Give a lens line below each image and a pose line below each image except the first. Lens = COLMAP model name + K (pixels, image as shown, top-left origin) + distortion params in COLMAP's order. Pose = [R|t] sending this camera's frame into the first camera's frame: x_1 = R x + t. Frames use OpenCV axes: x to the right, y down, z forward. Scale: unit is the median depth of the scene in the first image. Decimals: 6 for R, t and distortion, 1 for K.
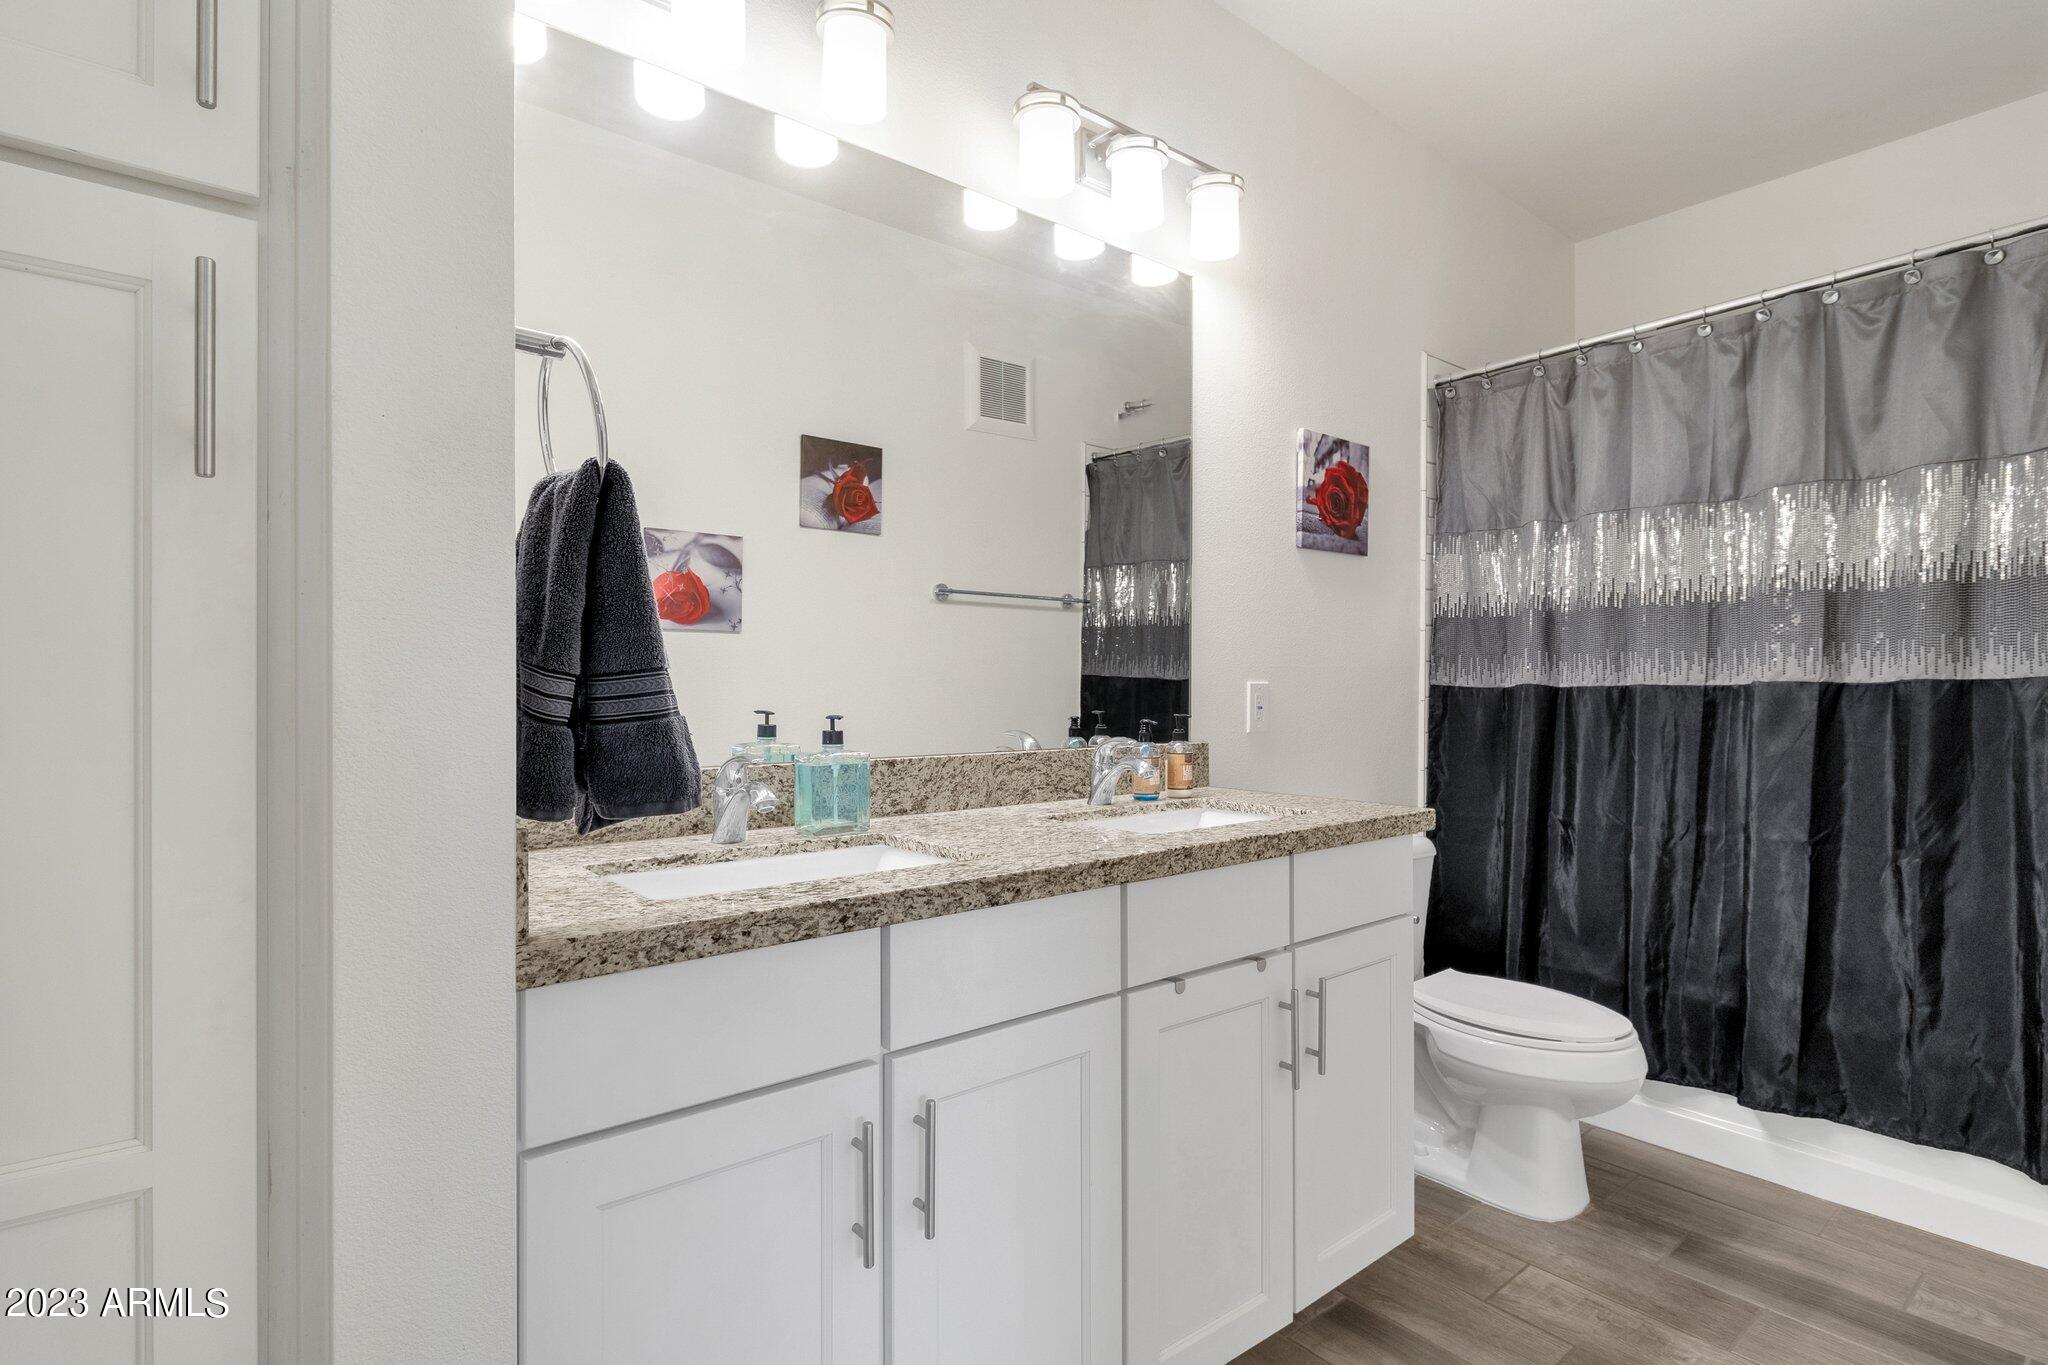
lens RADIAL K [[1020.6, 0, 1047.7], [0, 1020.6, 676.2], [0, 0, 1]] dist [0.001894, -0.000719]
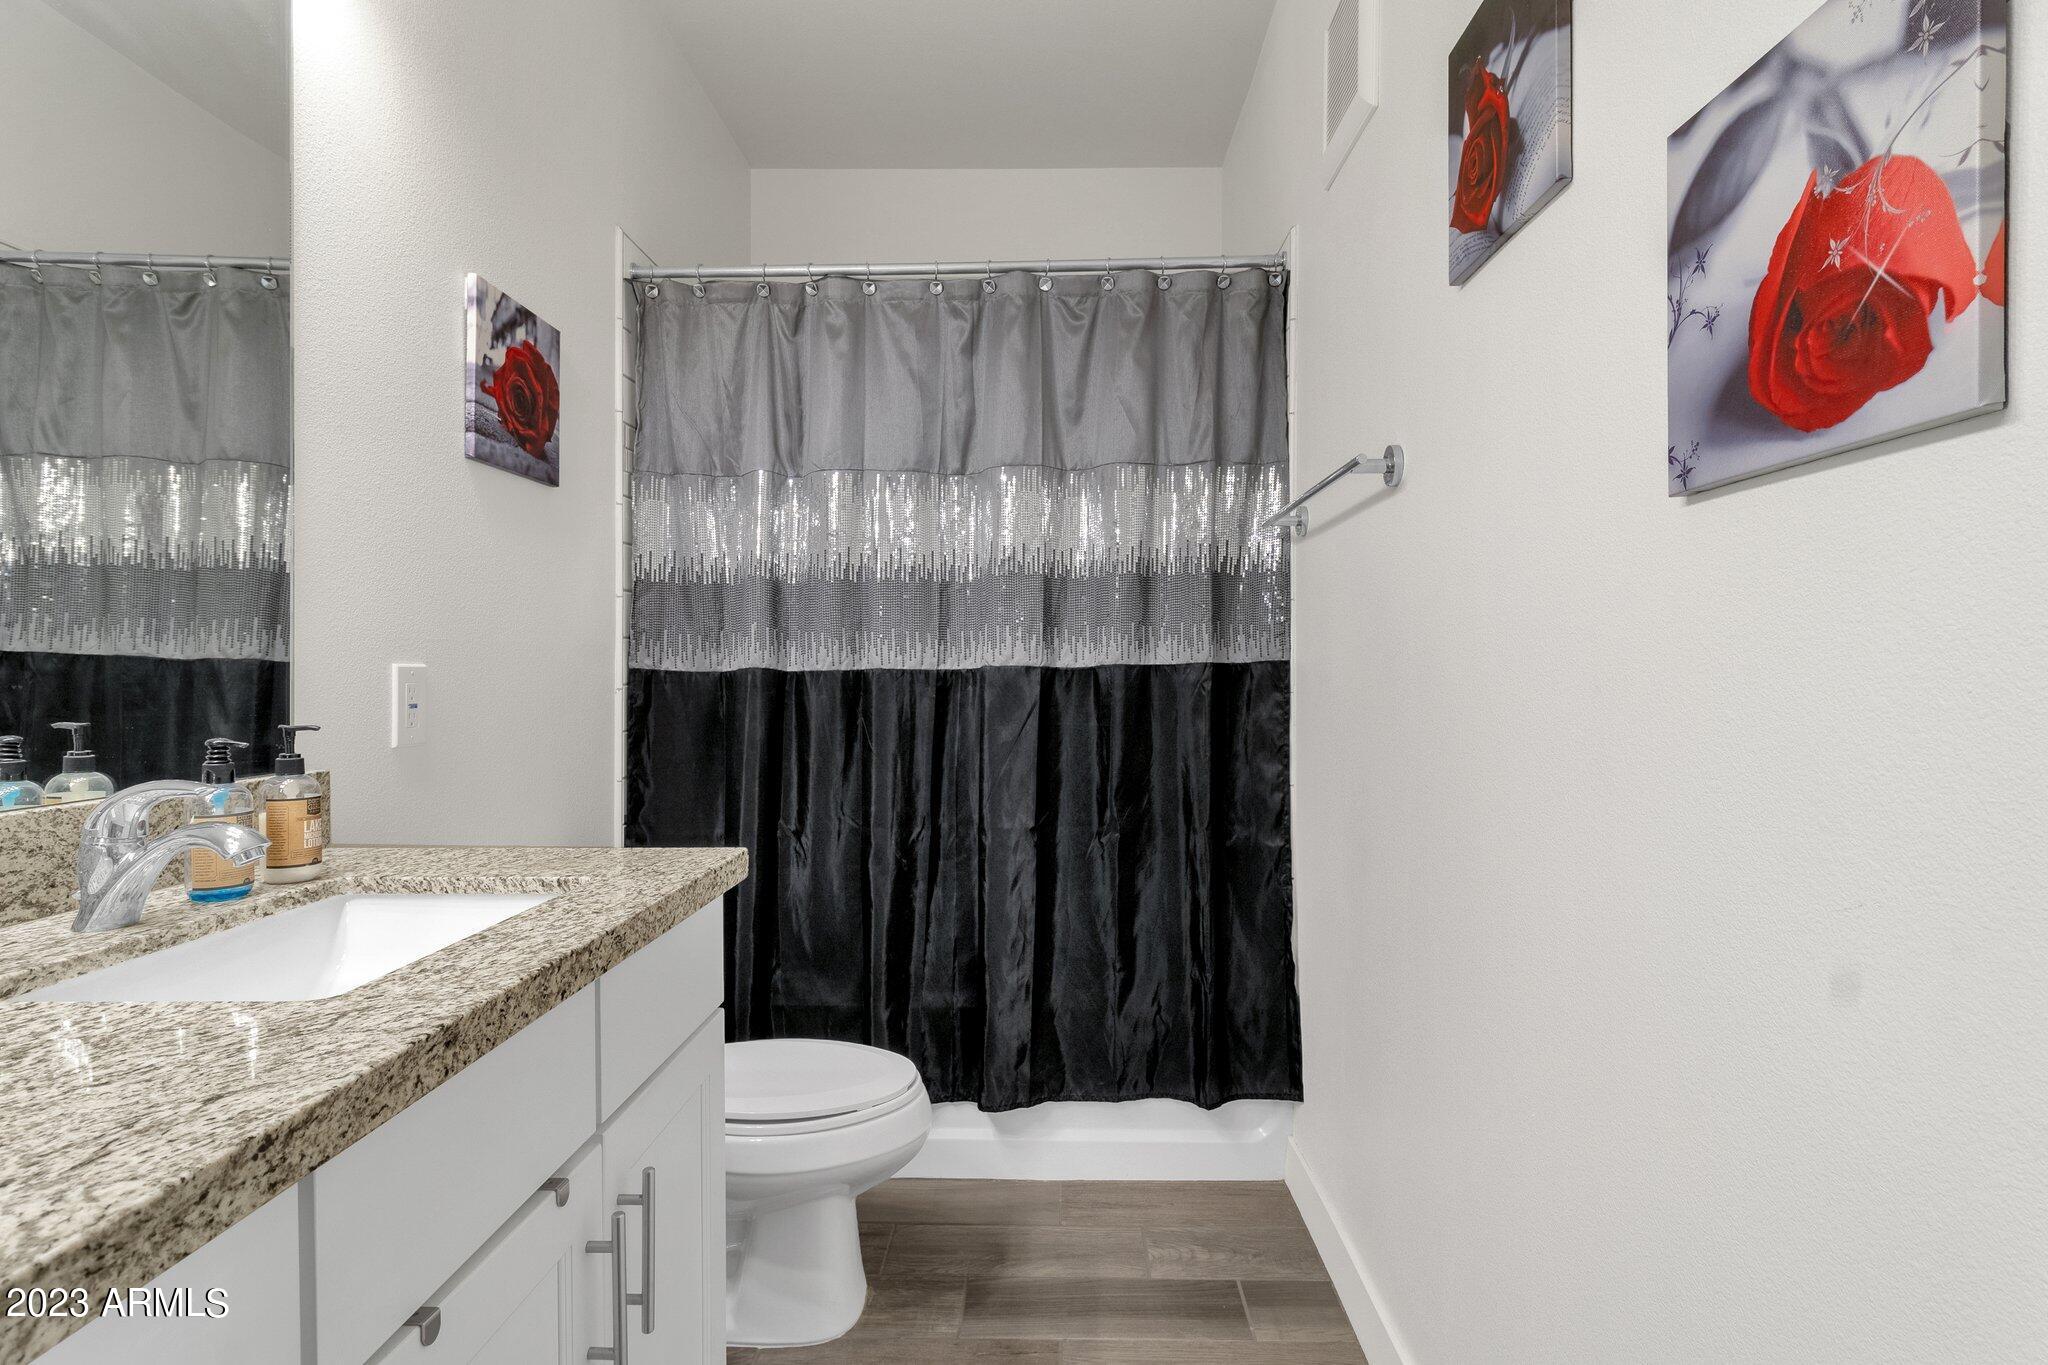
lens RADIAL K [[1054.5, 0, 1026.0], [0, 1054.5, 679.3], [0, 0, 1]] dist [0.003792, -0.000250]
pose [[0.652528, -0.007440, 0.757728, -0.034077], [-0.009167, 0.999801, 0.017711, -0.000105], [-0.757710, -0.018503, 0.652330, 0.305541]]
